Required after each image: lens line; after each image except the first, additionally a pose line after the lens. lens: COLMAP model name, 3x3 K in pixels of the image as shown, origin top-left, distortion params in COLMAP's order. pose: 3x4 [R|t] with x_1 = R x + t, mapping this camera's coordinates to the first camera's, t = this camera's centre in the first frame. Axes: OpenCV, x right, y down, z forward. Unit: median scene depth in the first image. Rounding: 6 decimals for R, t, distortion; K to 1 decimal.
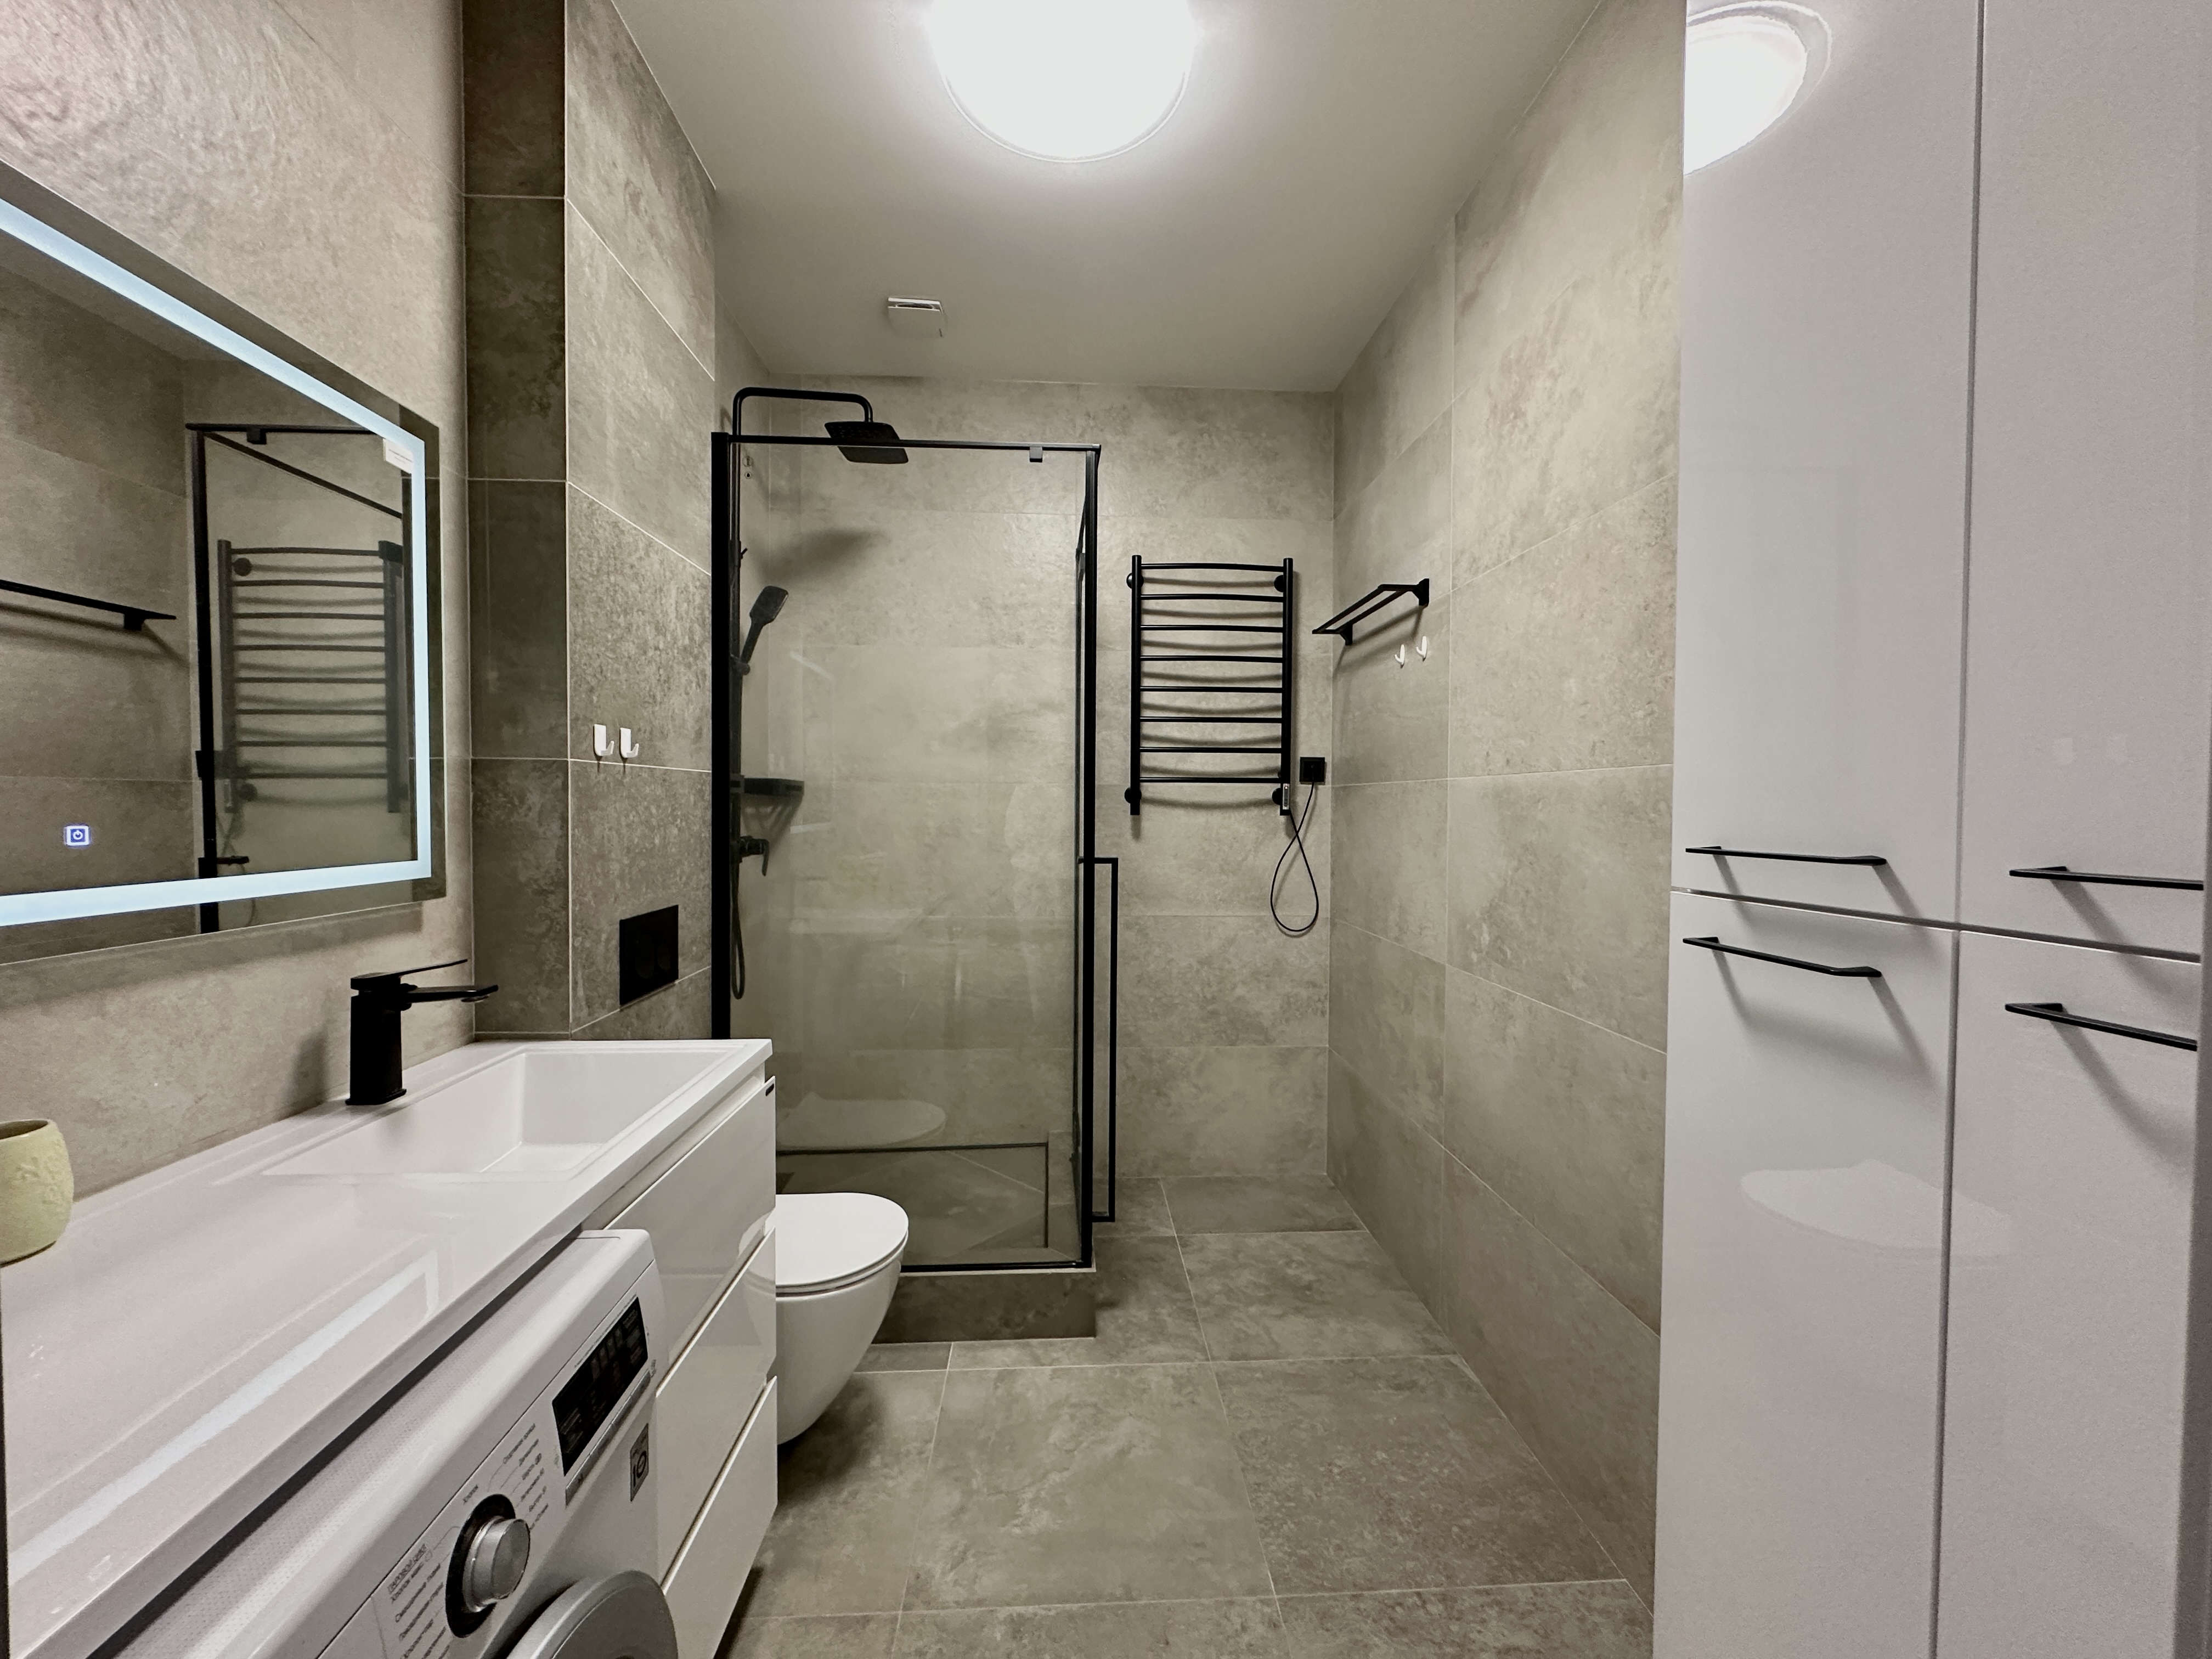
lens RADIAL K [[885.2, 0, 1103.9], [0, 885.2, 827.1], [0, 0, 1]] dist [-0.001829, 0.000026]
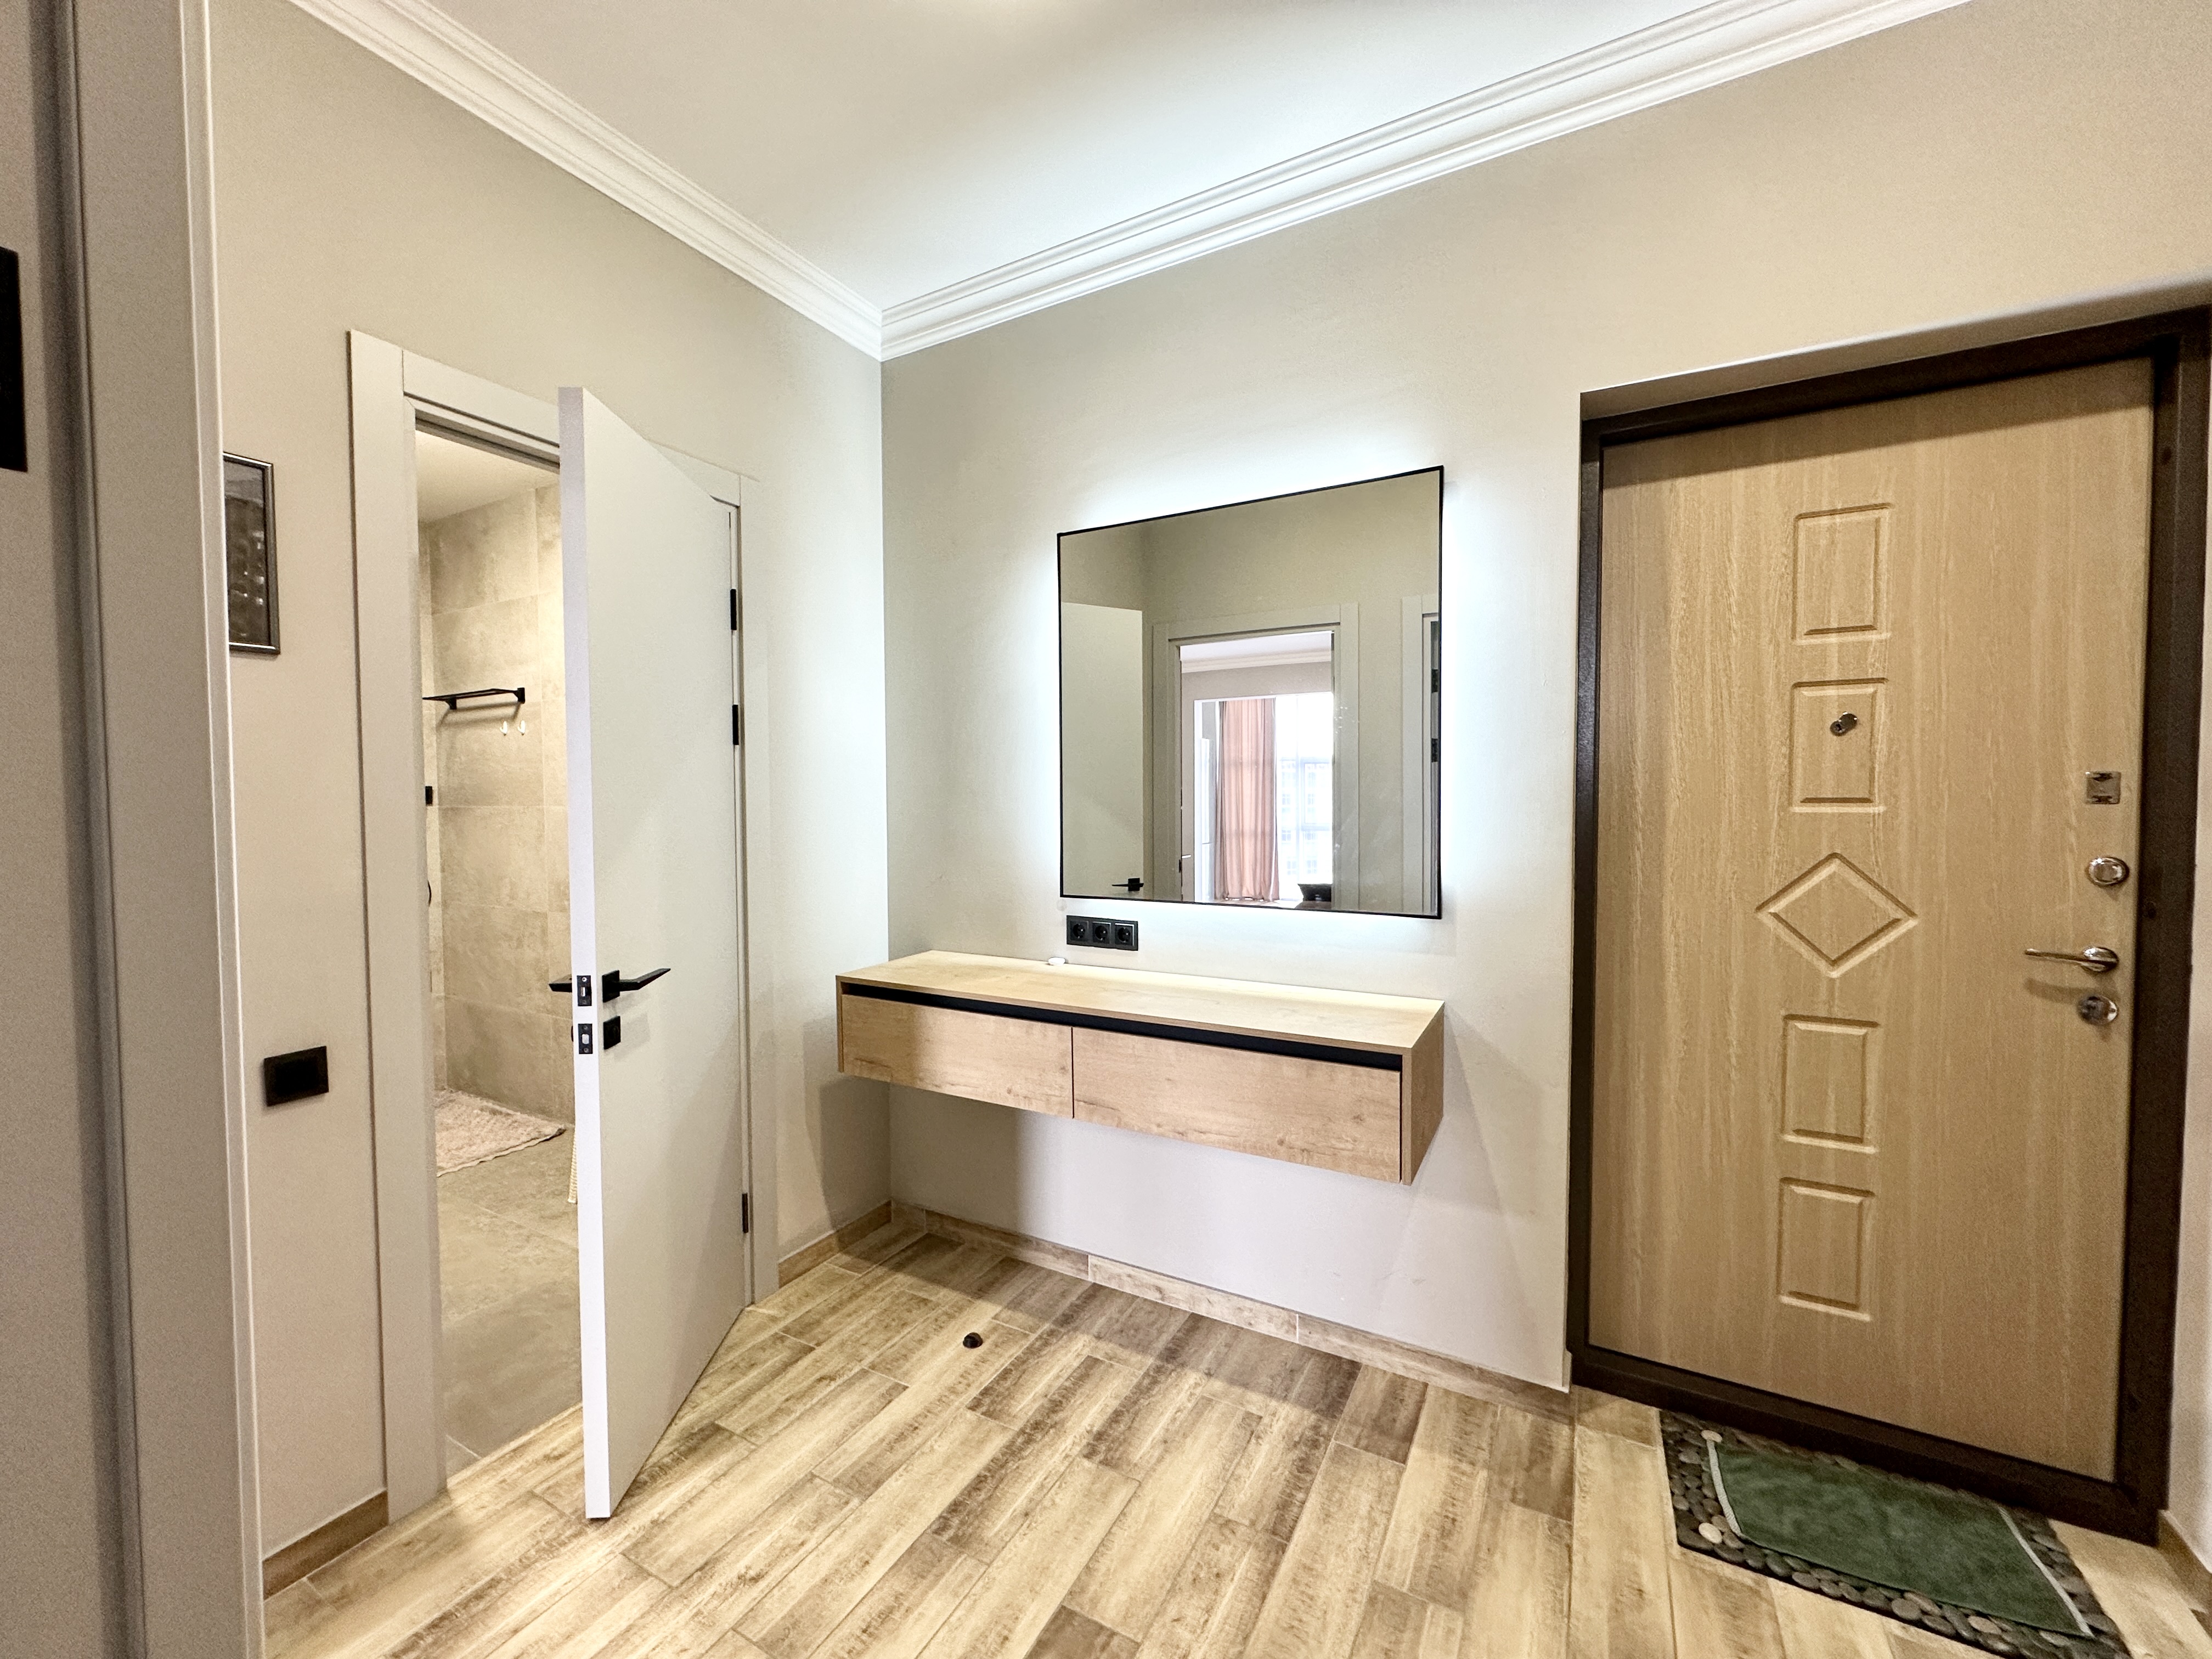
lens RADIAL K [[885.2, 0, 1095.1], [0, 885.2, 826.5], [0, 0, 1]] dist [-0.001829, 0.000026]
pose [[0.542834, -0.033078, 0.839189, -0.356085], [0.033250, 0.999287, 0.017881, -0.006949], [-0.839182, 0.018197, 0.543547, -0.631893]]
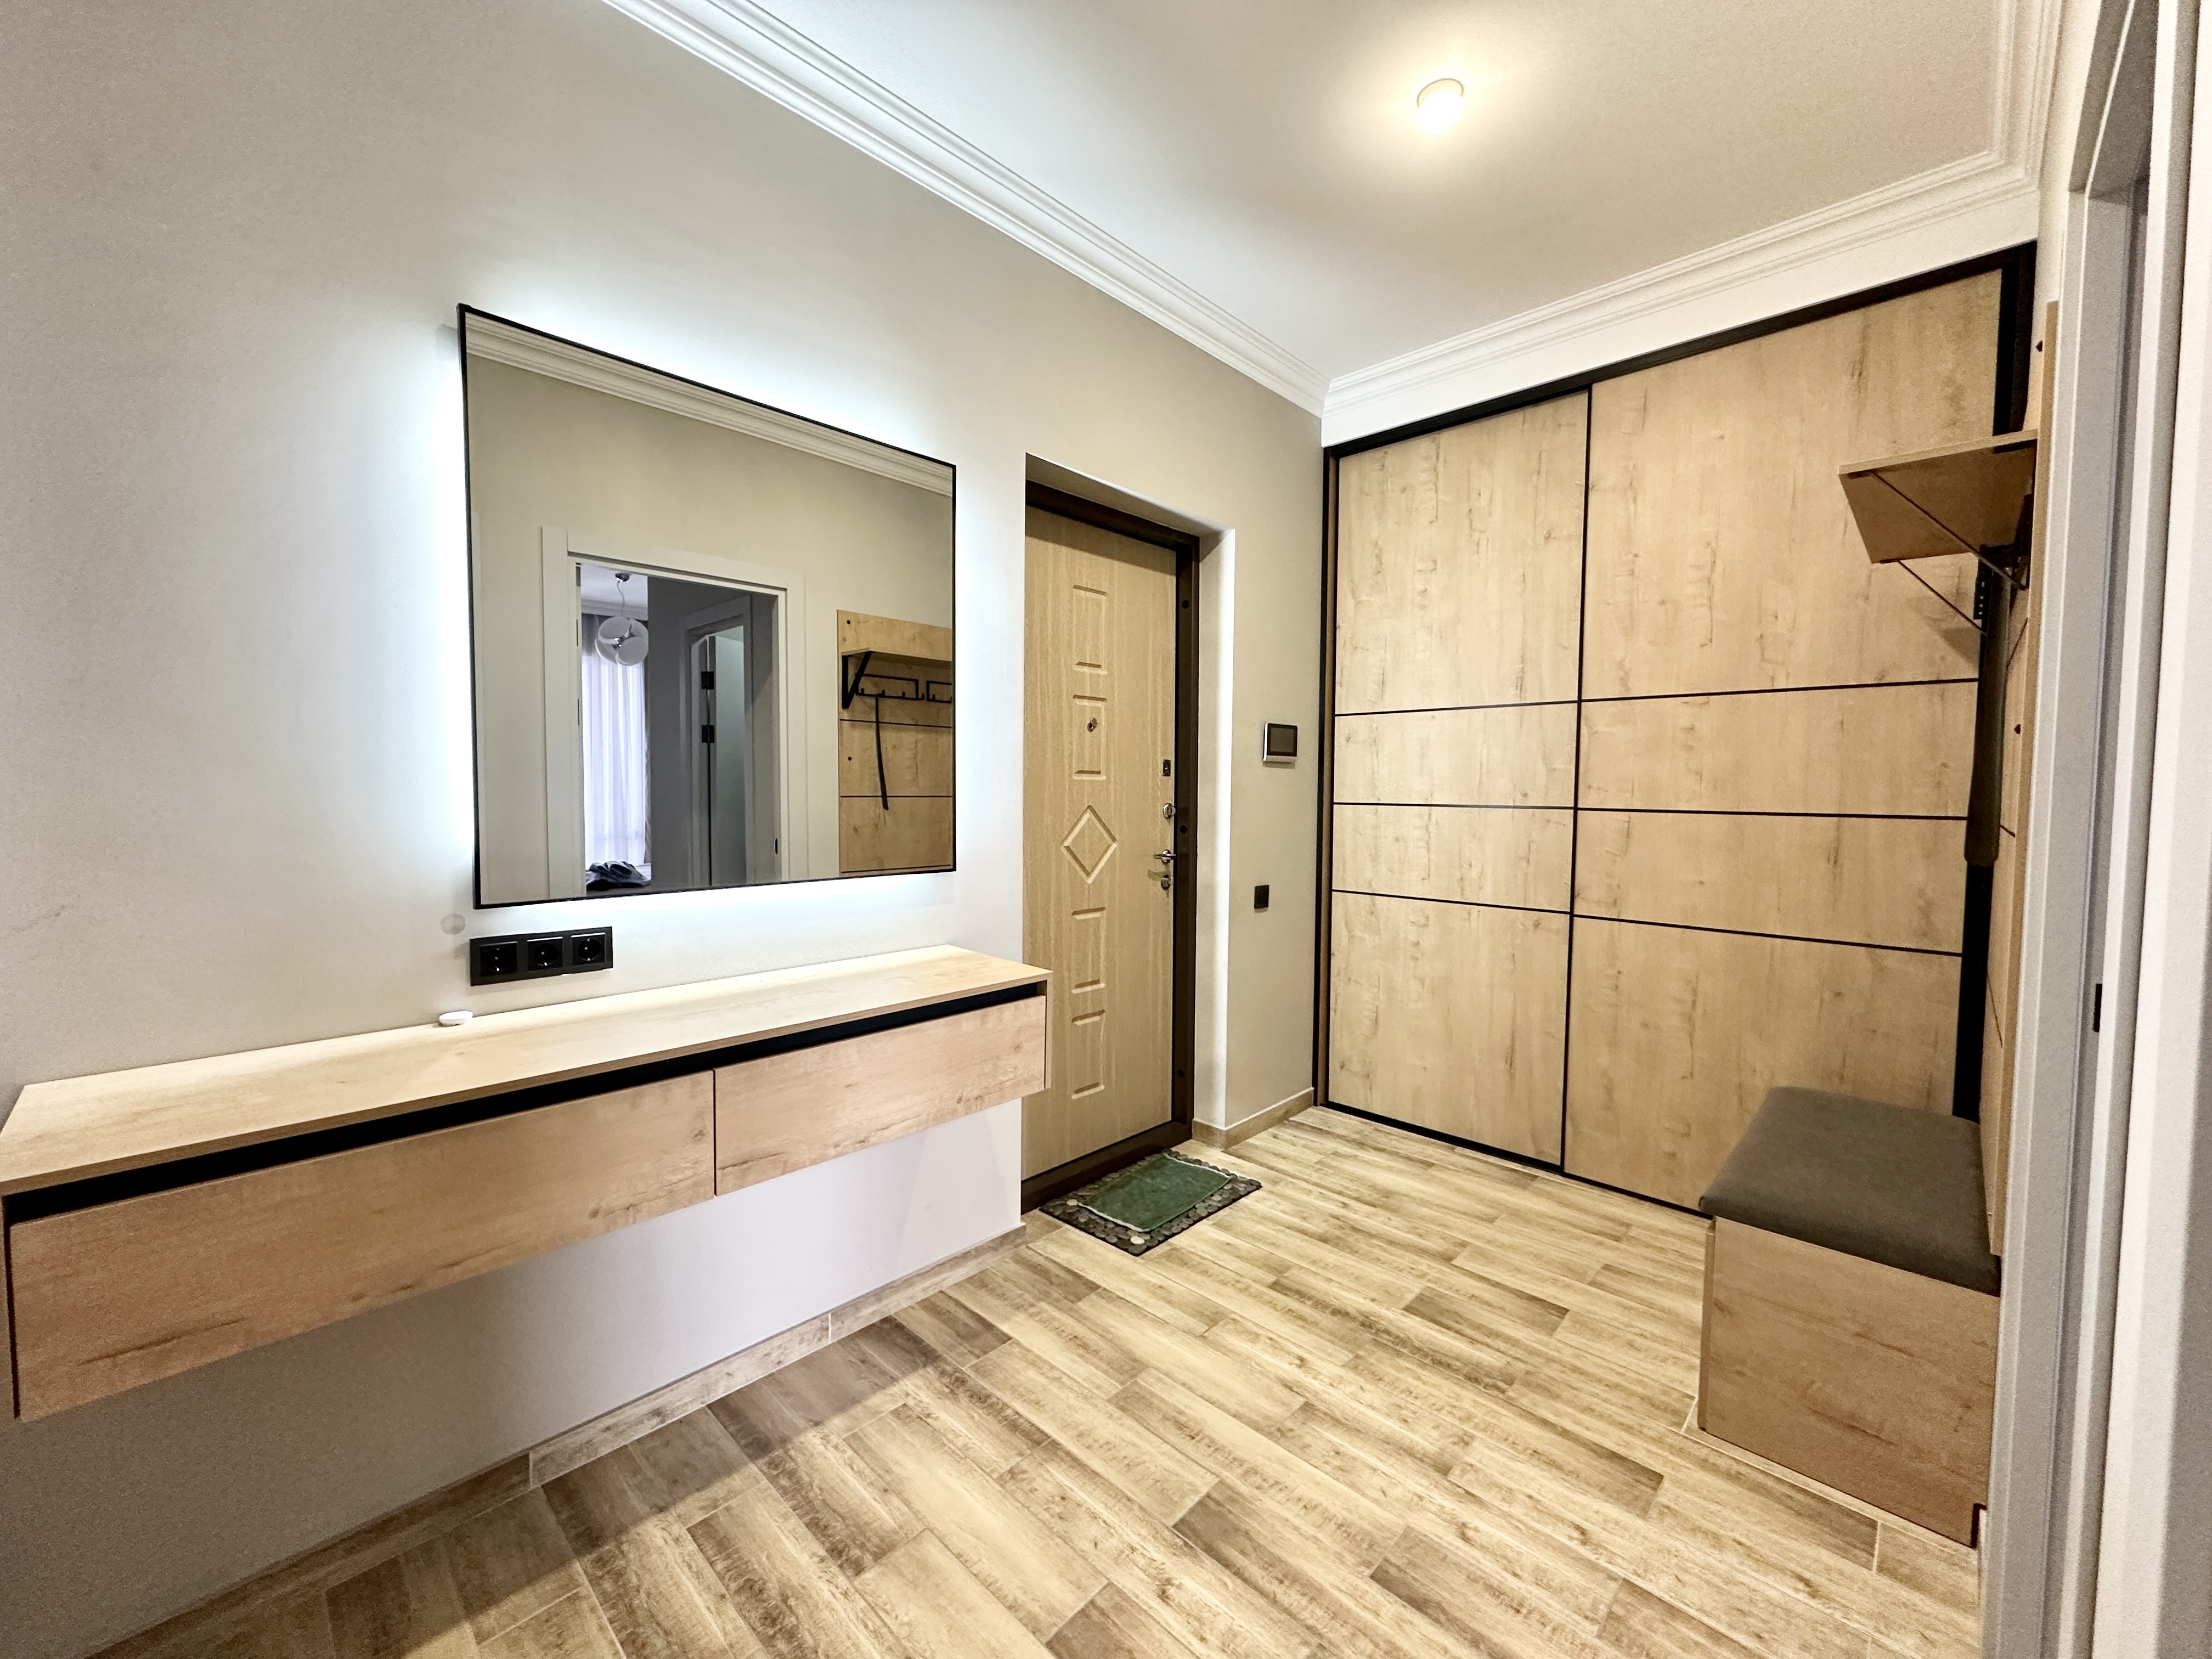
lens RADIAL K [[885.2, 0, 1114.3], [0, 885.2, 827.1], [0, 0, 1]] dist [-0.001829, 0.000026]
pose [[-0.680297, -0.044932, 0.731558, -0.296785], [0.011542, 0.997339, 0.071989, -0.006482], [-0.732845, 0.057418, -0.677968, -0.081902]]
